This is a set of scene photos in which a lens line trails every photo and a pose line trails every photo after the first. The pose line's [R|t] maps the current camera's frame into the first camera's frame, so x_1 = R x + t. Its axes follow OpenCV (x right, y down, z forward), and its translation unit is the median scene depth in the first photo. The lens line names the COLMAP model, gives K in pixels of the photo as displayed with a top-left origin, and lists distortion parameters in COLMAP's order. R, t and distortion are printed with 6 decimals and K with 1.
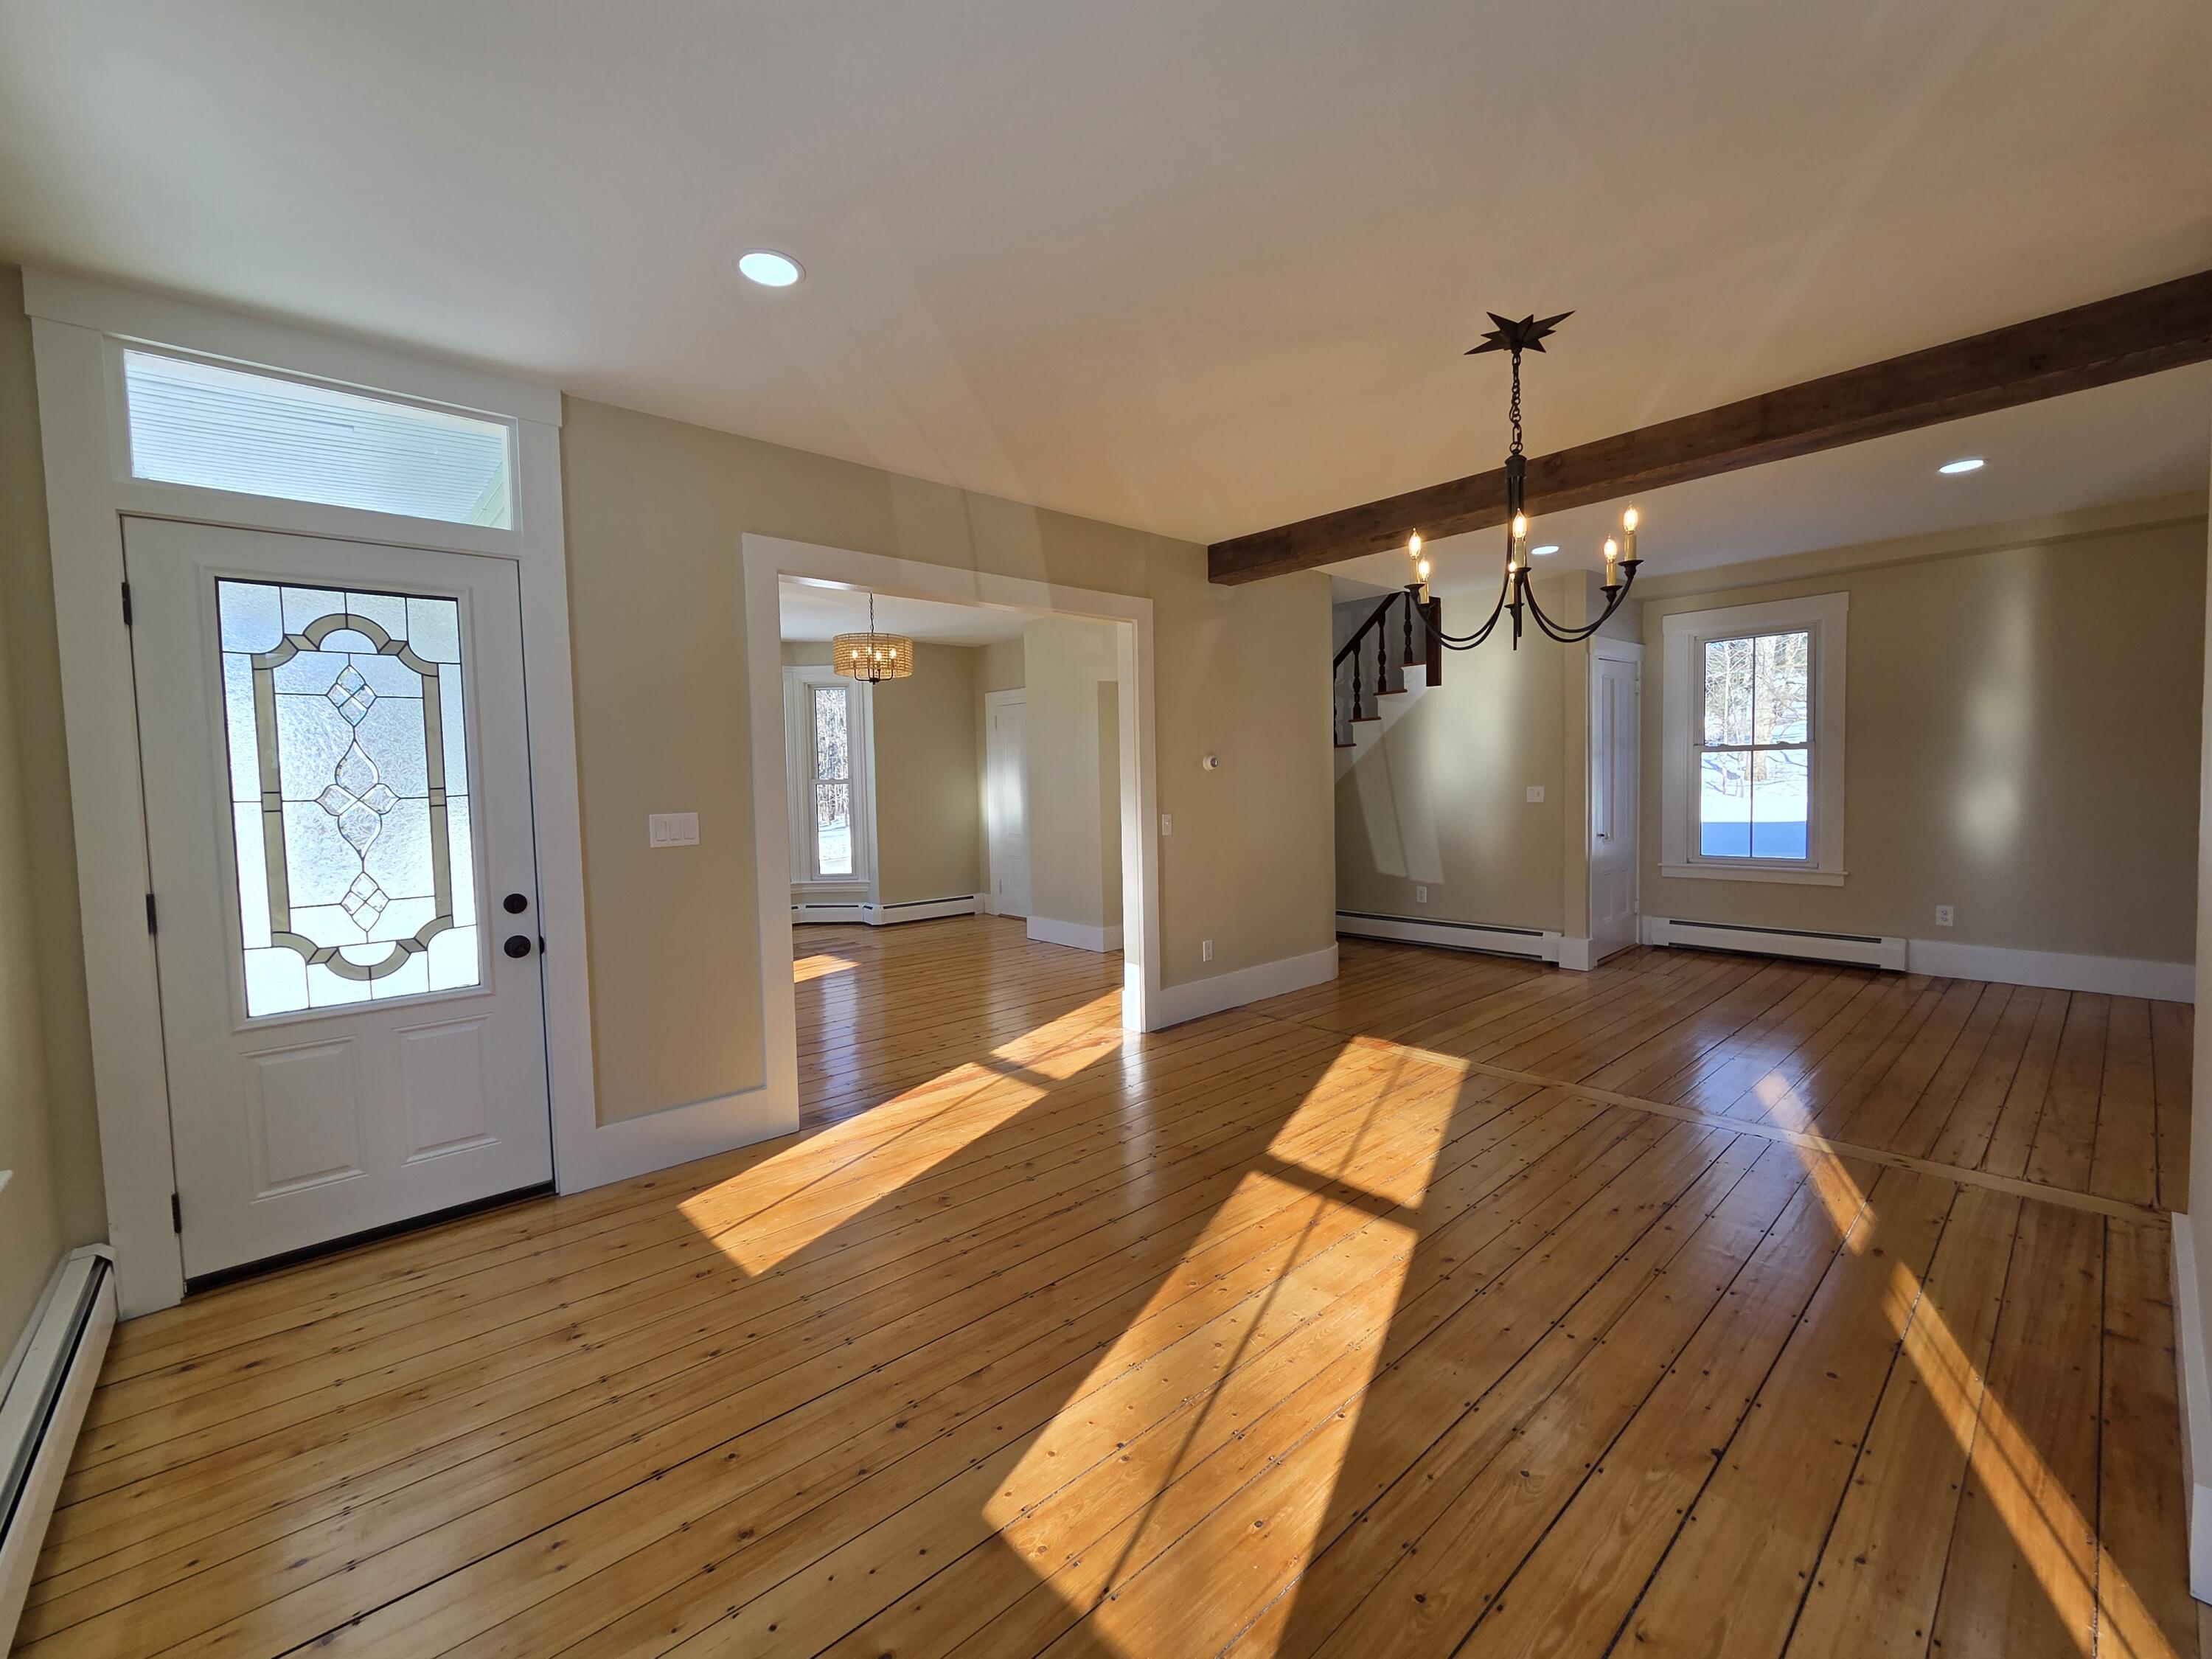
lens RADIAL K [[910.4, 0, 1104.3], [0, 910.4, 826.2], [0, 0, 1]] dist [0.001652, -0.000233]
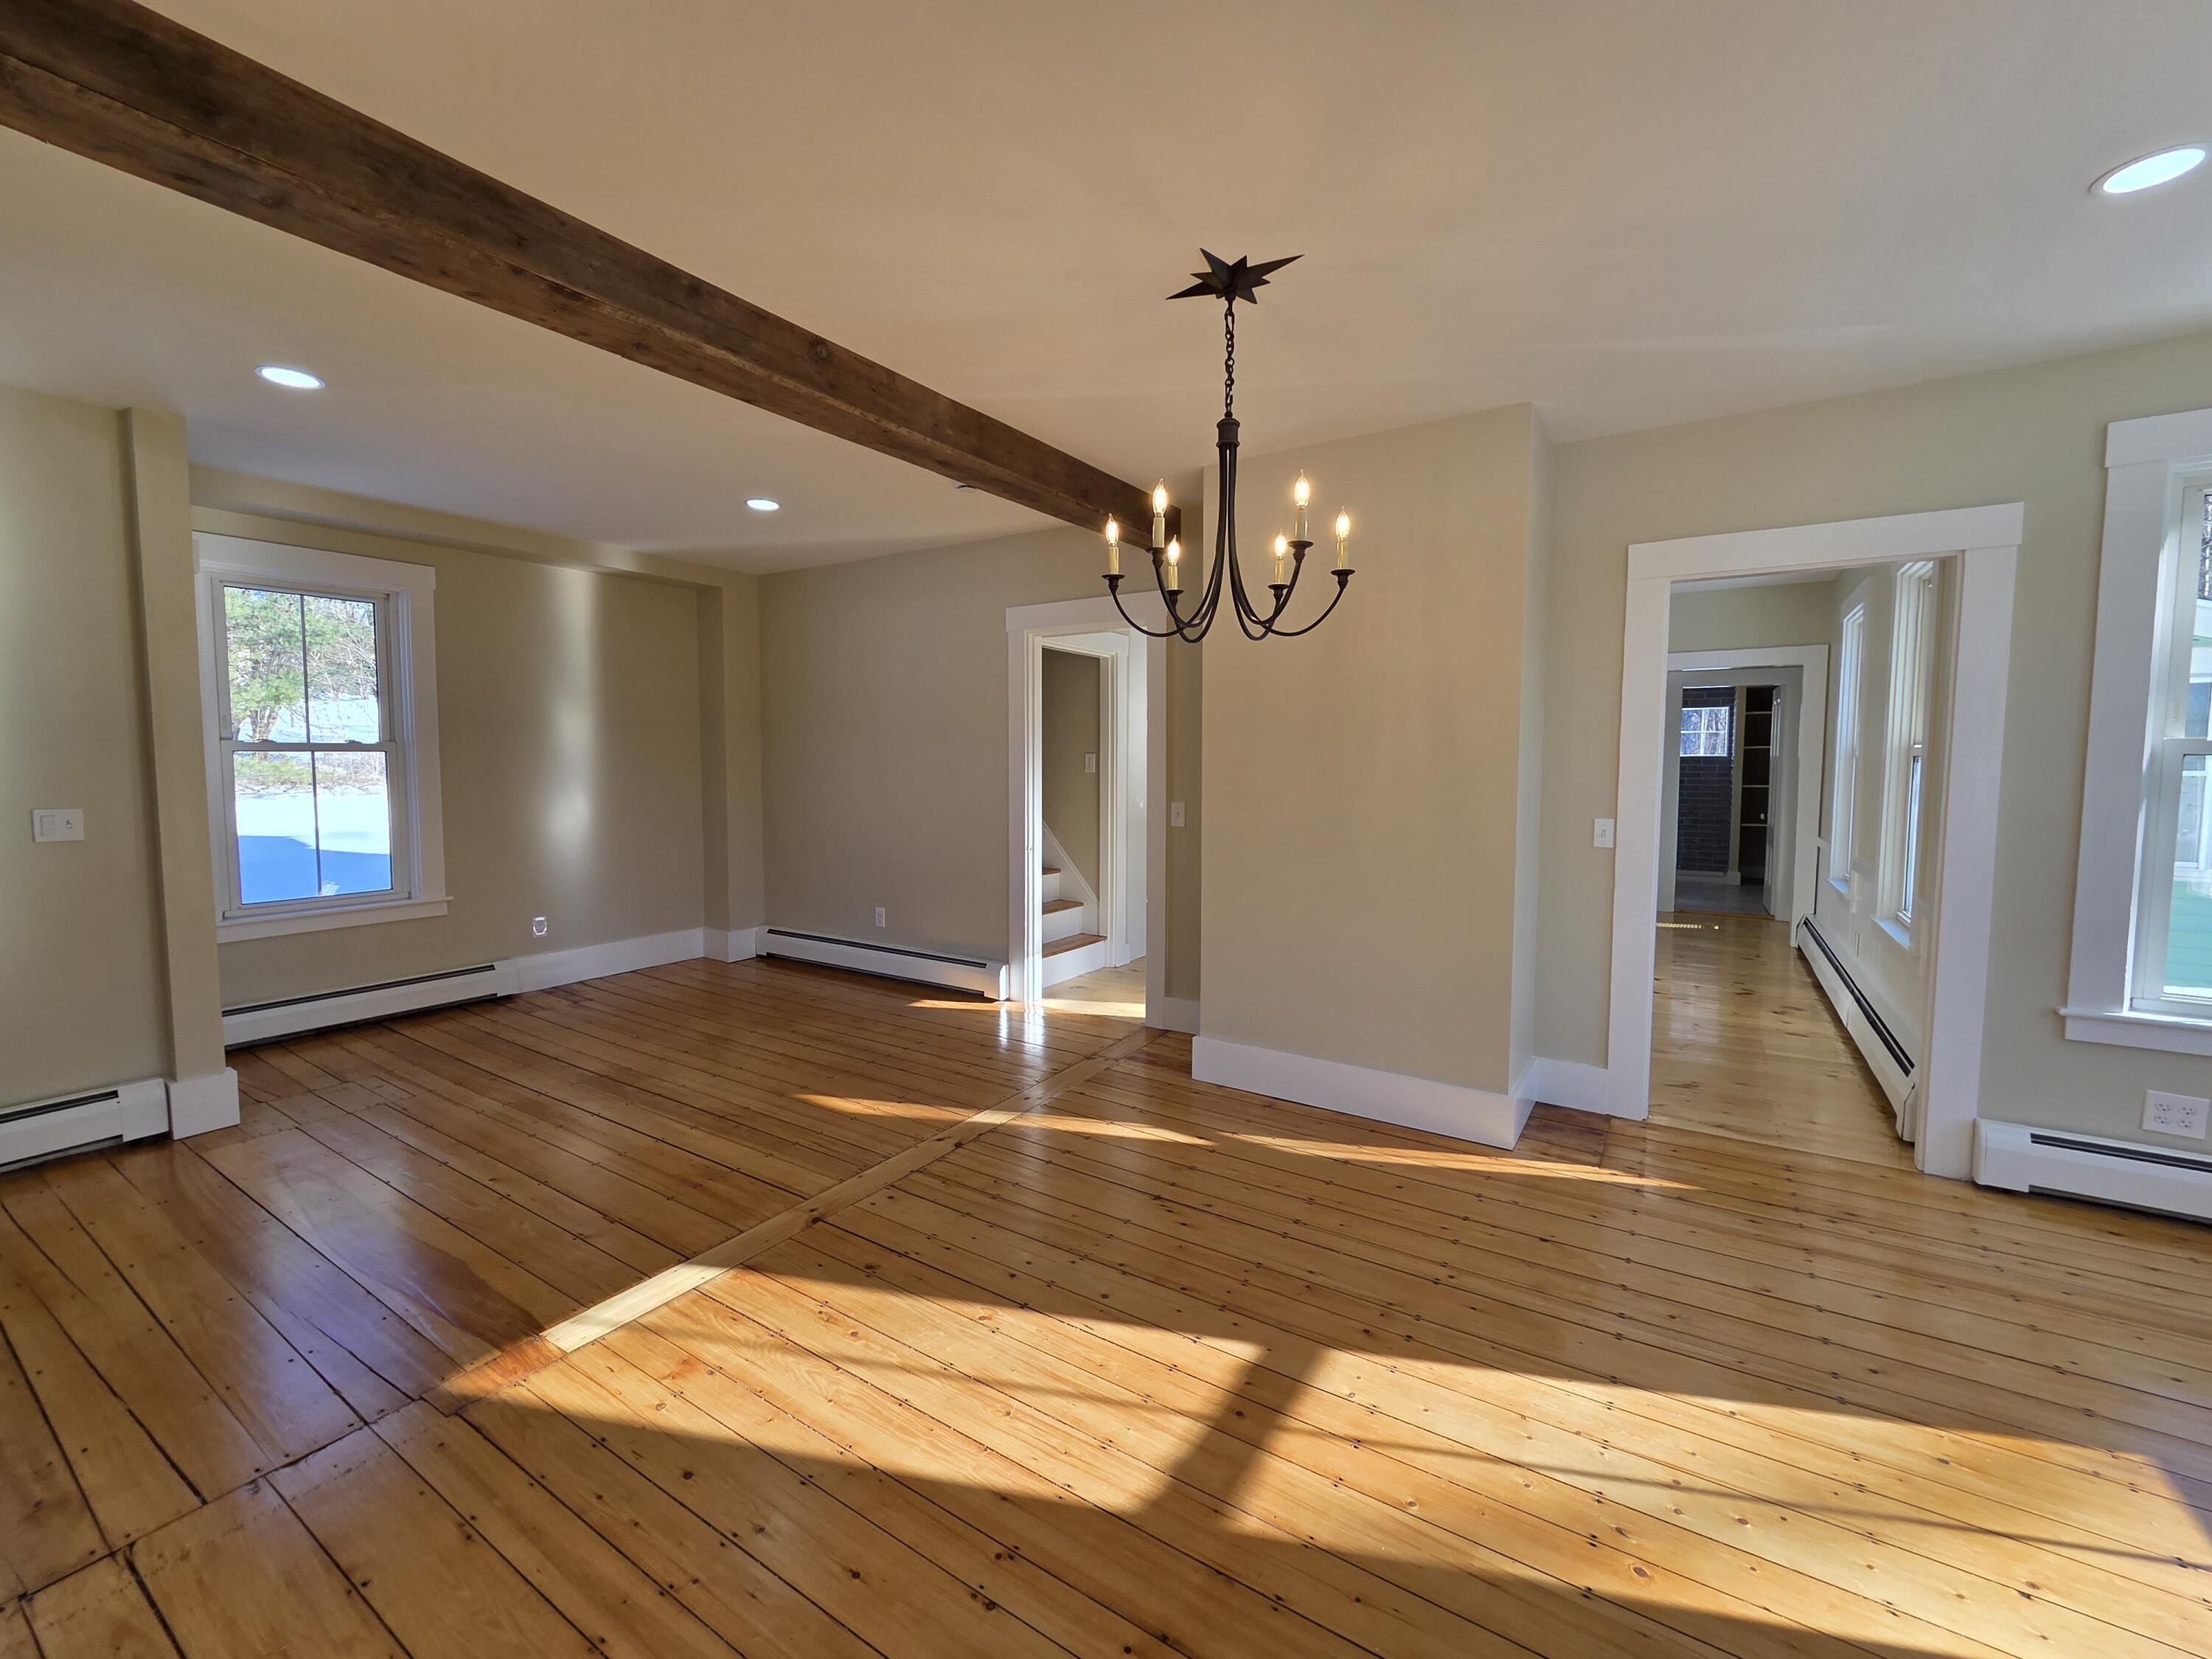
lens RADIAL K [[910.4, 0, 1100.4], [0, 910.4, 829.3], [0, 0, 1]] dist [0.001652, -0.000233]
pose [[-0.258072, -0.052531, 0.964697, -0.189342], [0.053575, 0.996206, 0.068579, -0.044319], [-0.964639, 0.069382, -0.254278, 0.699505]]
